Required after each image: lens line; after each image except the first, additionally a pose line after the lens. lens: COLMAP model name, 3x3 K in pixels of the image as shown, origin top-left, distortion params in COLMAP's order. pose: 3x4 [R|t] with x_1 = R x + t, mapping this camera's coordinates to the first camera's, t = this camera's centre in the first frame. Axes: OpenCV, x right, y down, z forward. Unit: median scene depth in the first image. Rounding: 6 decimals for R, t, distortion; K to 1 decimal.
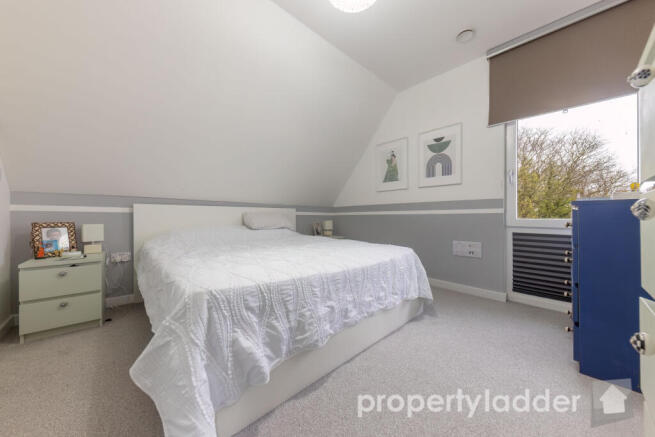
lens RADIAL K [[226.6, 0, 327.5], [0, 226.6, 218.5], [0, 0, 1]] dist [0.022144, -0.005857]
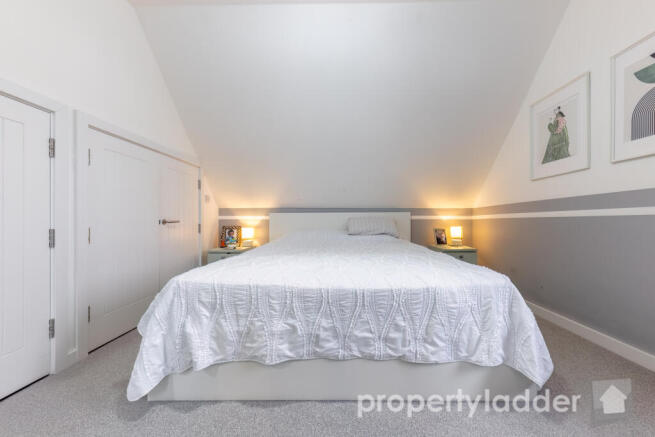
lens RADIAL K [[226.6, 0, 327.5], [0, 226.6, 218.5], [0, 0, 1]] dist [0.022144, -0.005857]
pose [[0.716008, -0.018172, -0.697855, 0.697586], [0.007120, 0.999799, -0.018729, -0.012123], [0.698055, 0.008441, 0.715994, 0.427716]]
